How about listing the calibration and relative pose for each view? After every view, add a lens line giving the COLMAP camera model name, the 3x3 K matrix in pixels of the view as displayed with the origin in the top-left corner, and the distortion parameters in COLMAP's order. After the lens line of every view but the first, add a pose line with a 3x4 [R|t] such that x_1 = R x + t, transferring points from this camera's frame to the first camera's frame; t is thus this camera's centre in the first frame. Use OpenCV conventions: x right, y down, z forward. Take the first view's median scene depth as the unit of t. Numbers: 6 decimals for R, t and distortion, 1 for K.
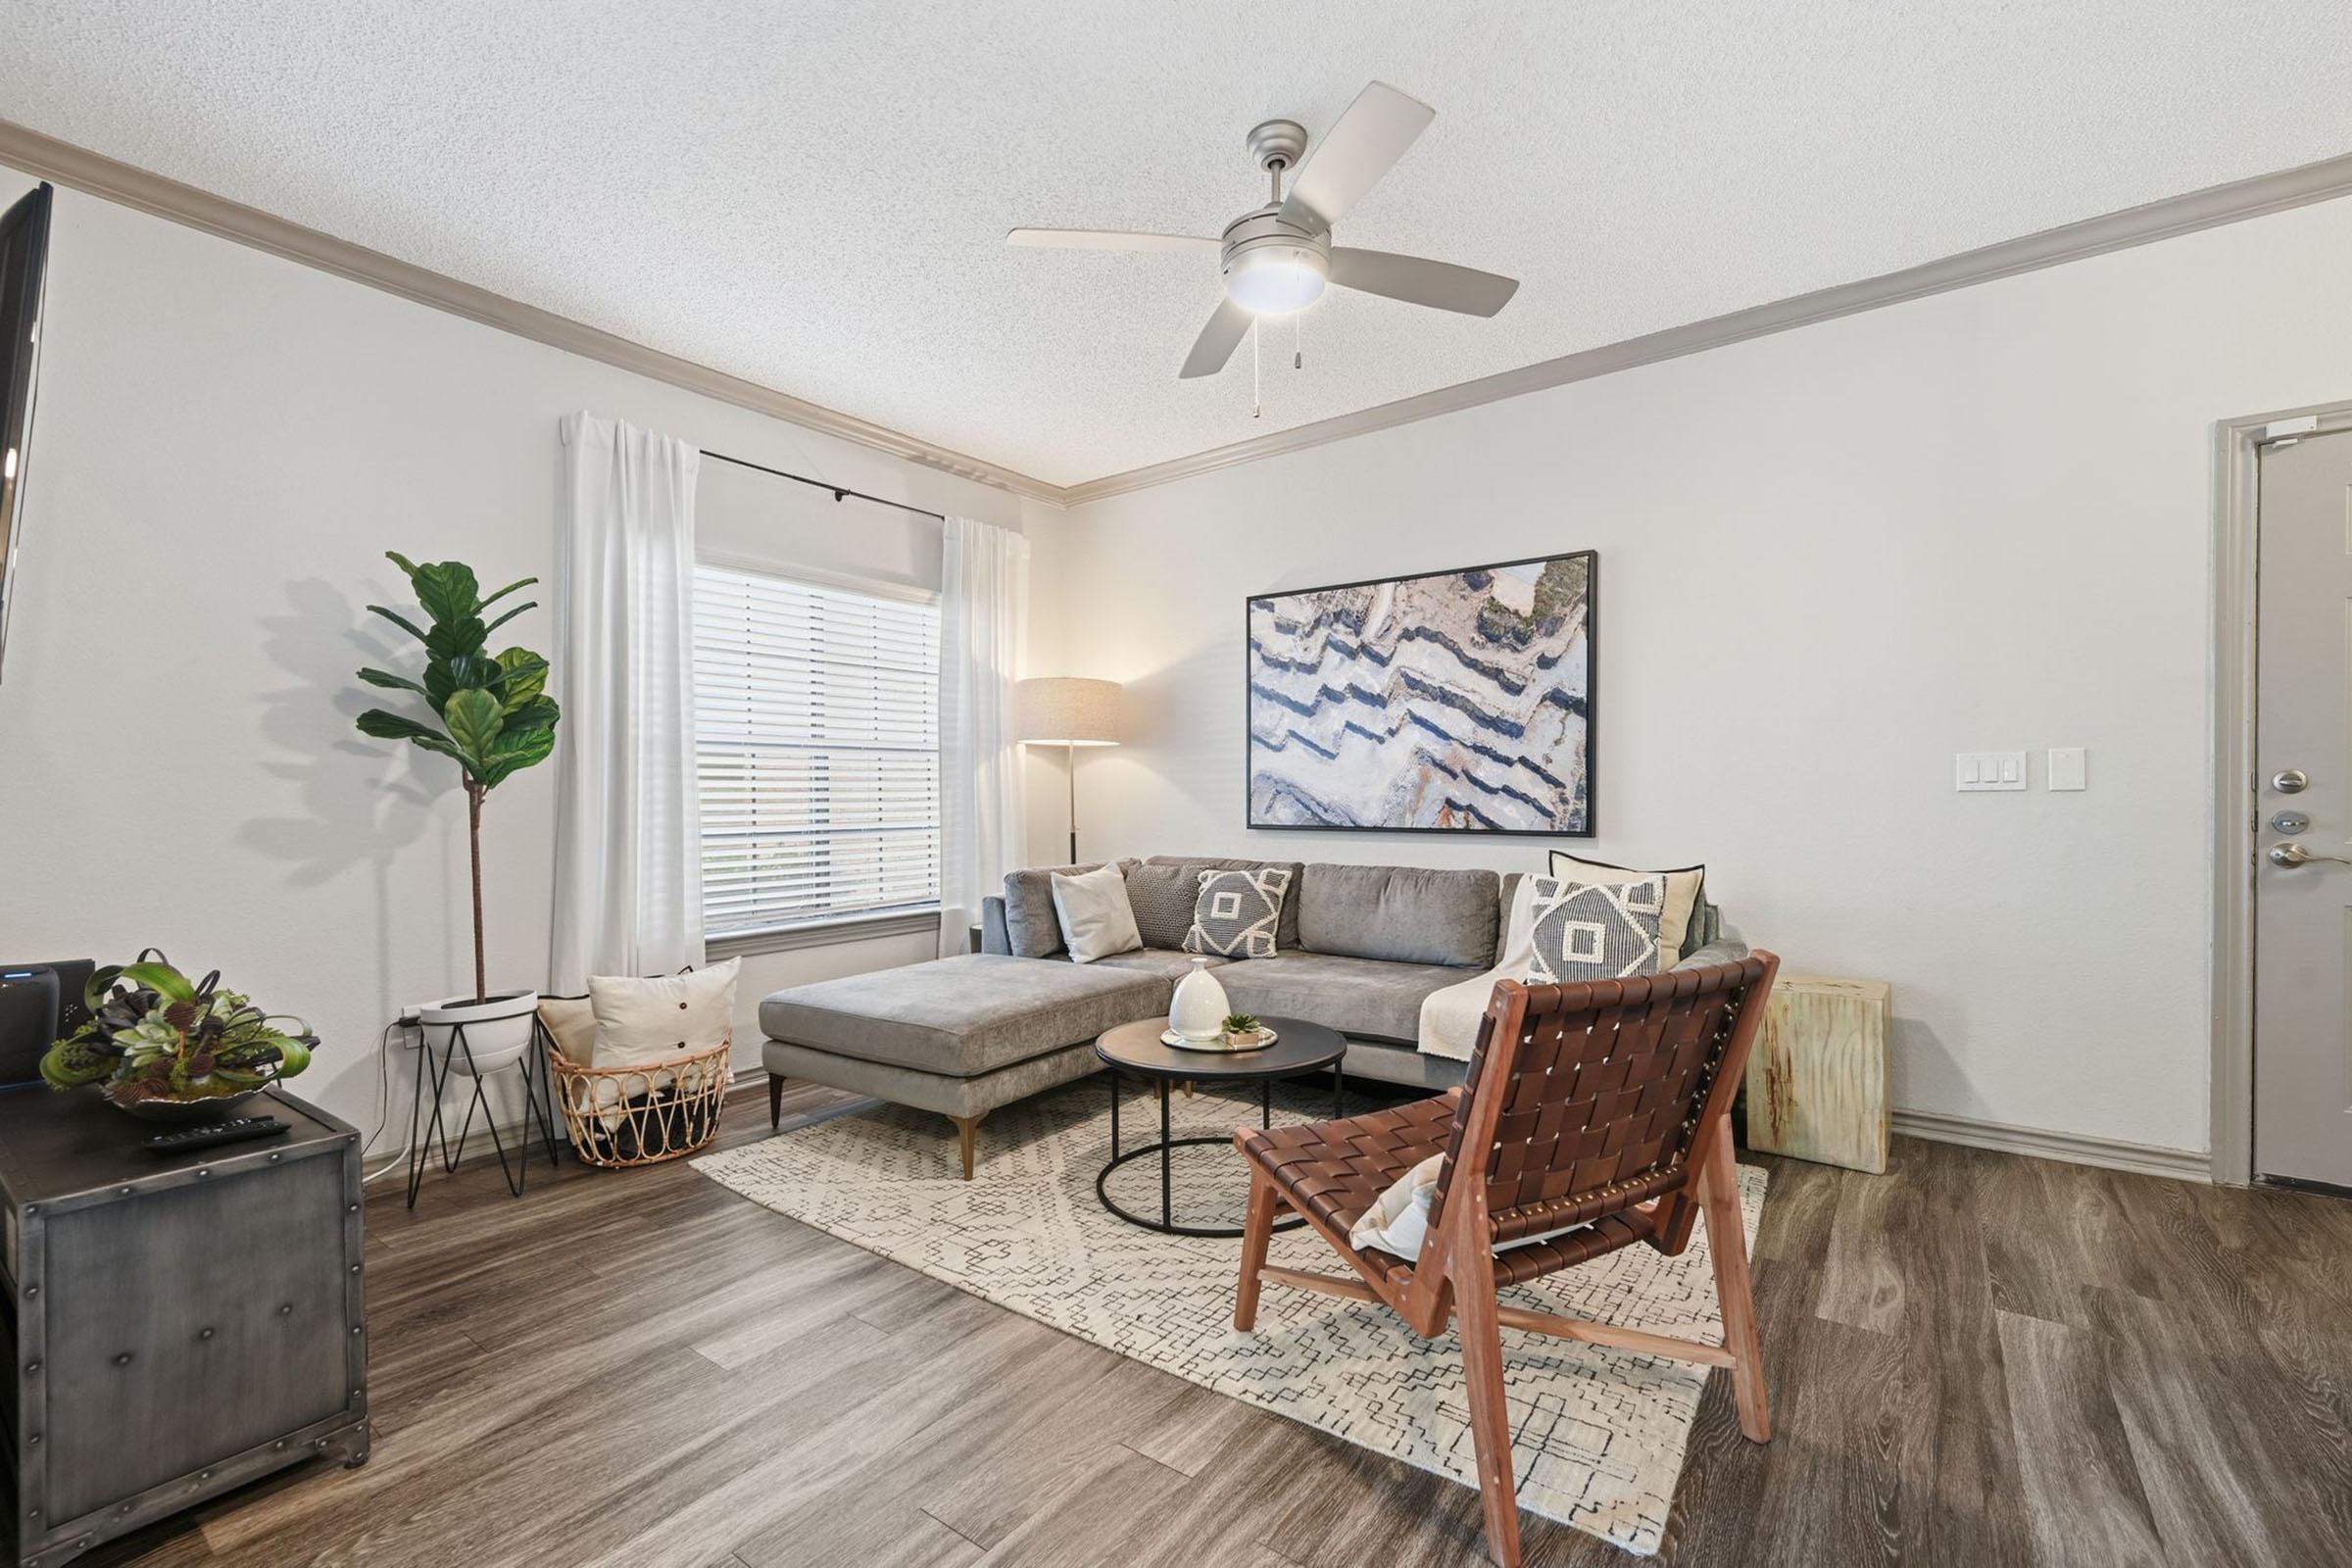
lens RADIAL K [[1013.5, 0, 1176.4], [0, 1013.5, 820.5], [0, 0, 1]] dist [-0.003608, 0.000805]
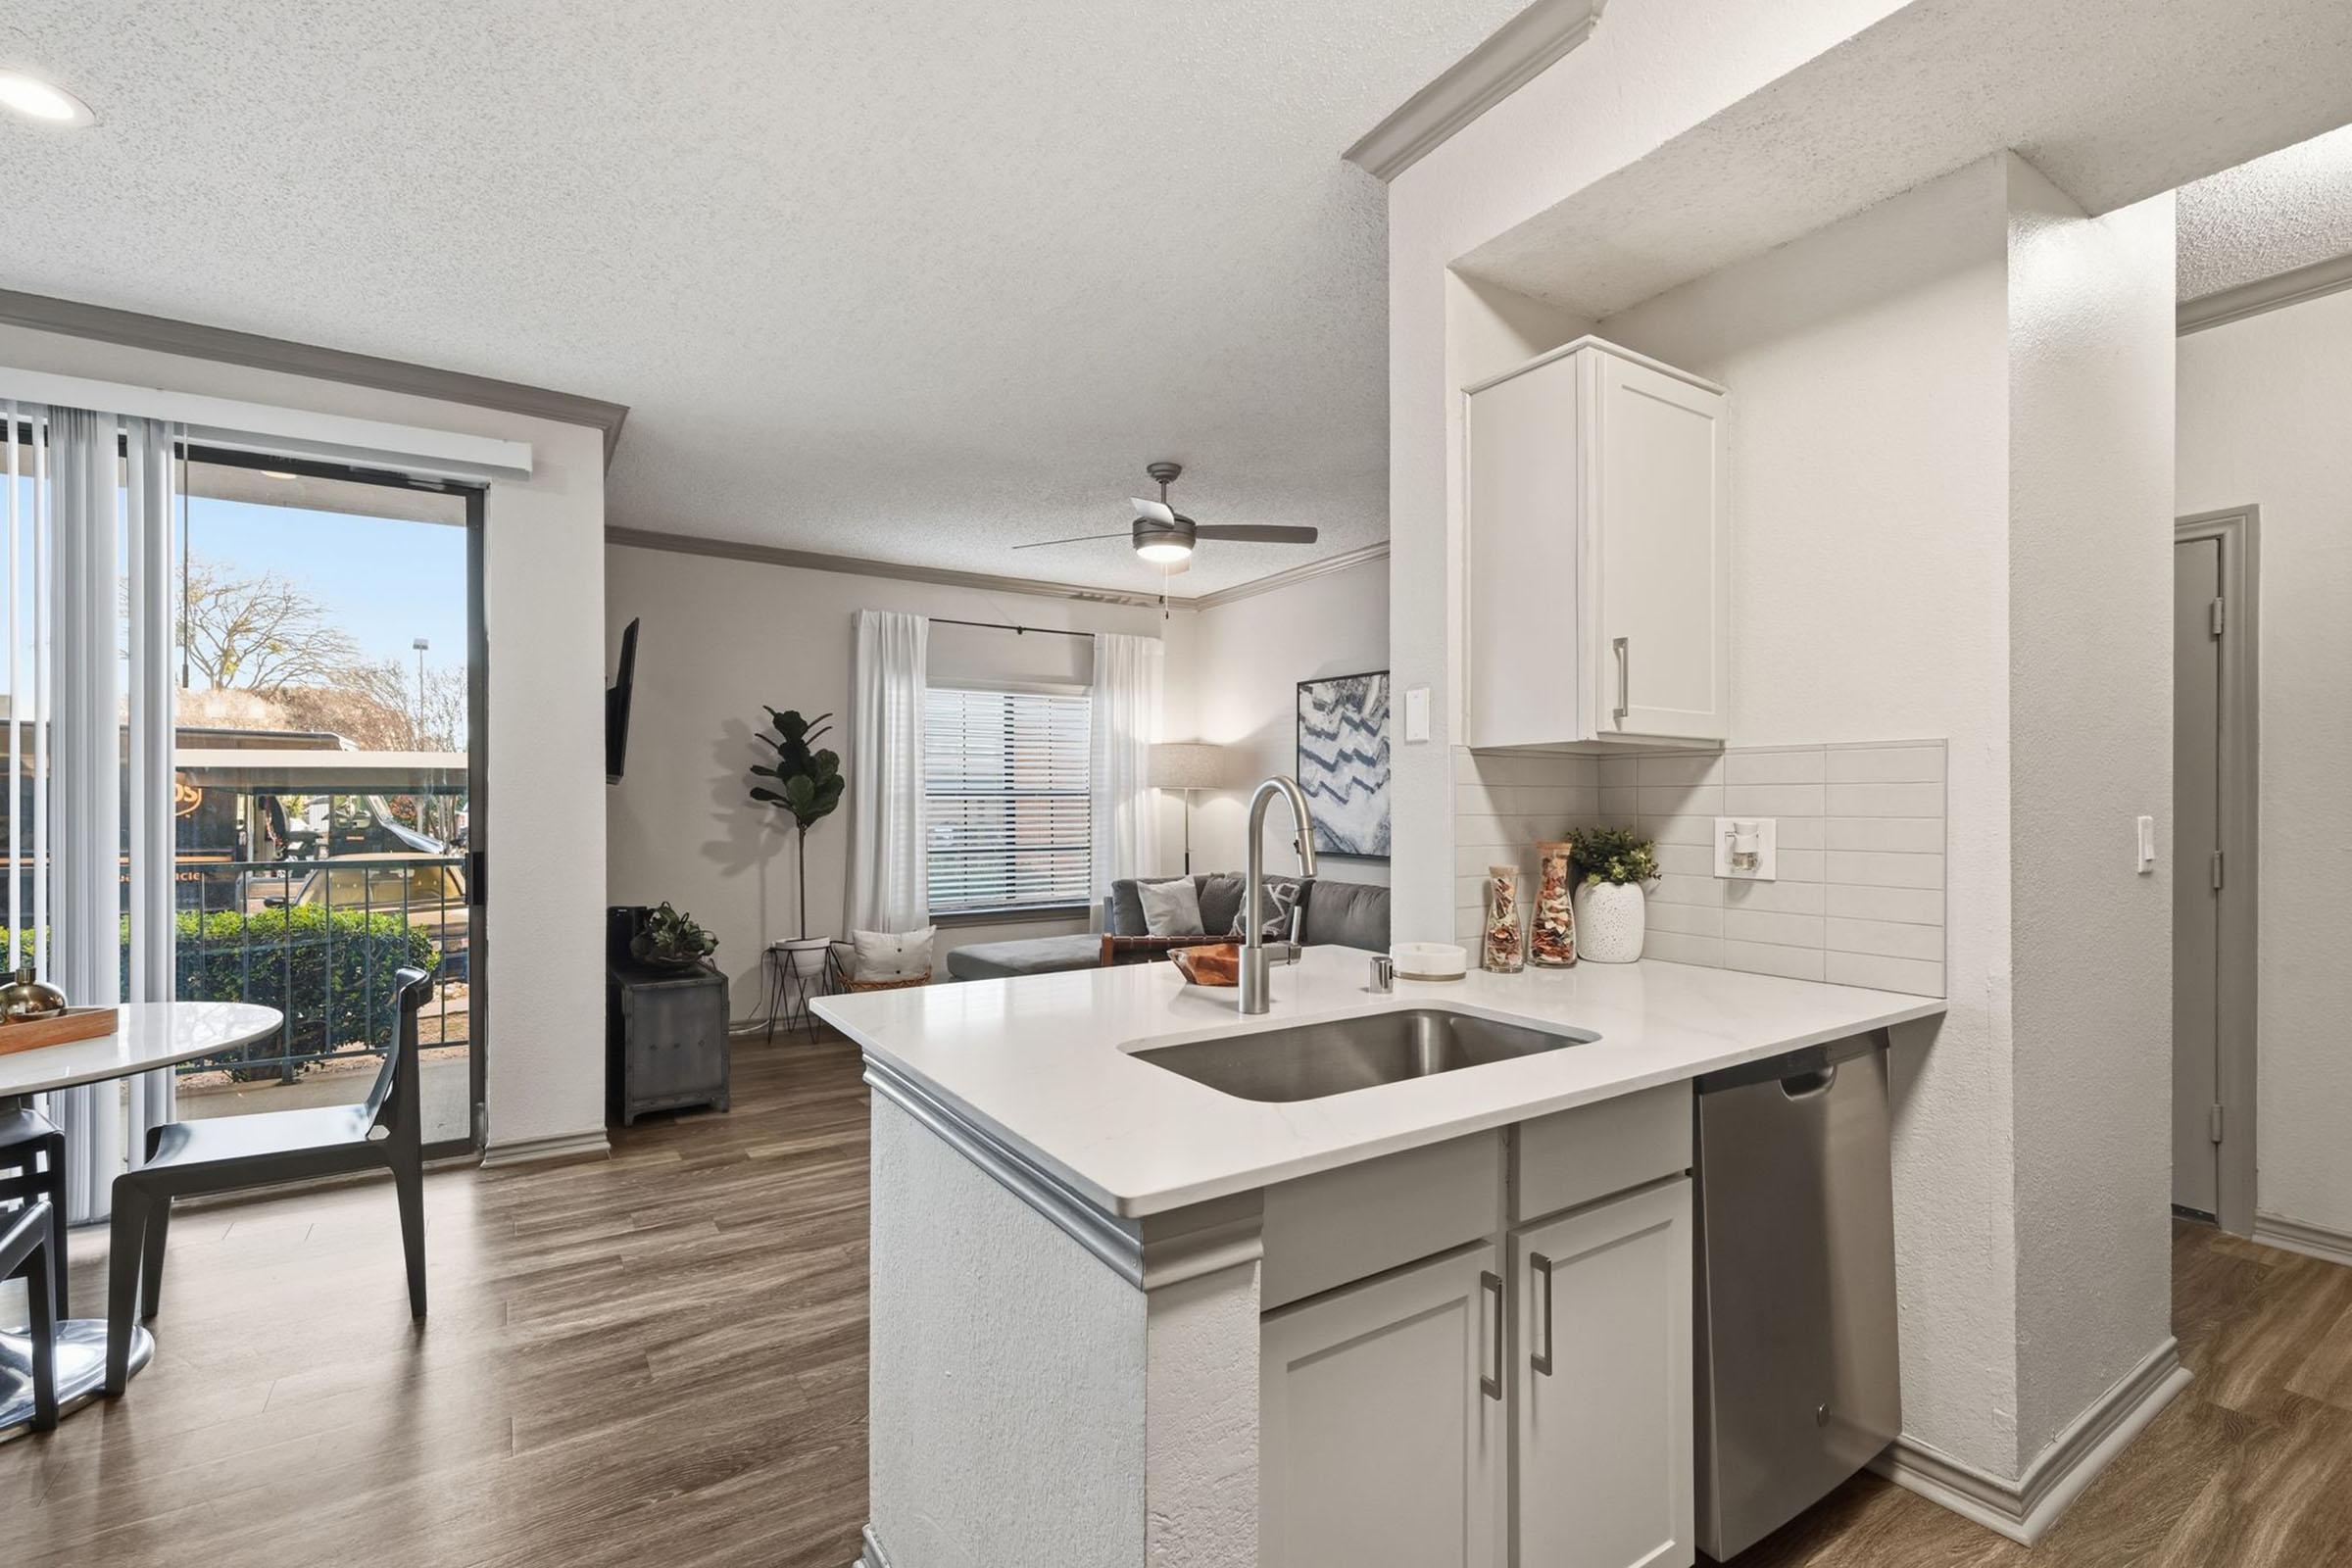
lens RADIAL K [[1013.5, 0, 1138.4], [0, 1013.5, 819.4], [0, 0, 1]] dist [-0.003608, 0.000805]
pose [[0.933303, 0.009604, -0.358963, 0.396958], [-0.012688, 0.999900, -0.006236, -0.029190], [0.358867, 0.010374, 0.933331, -0.373357]]
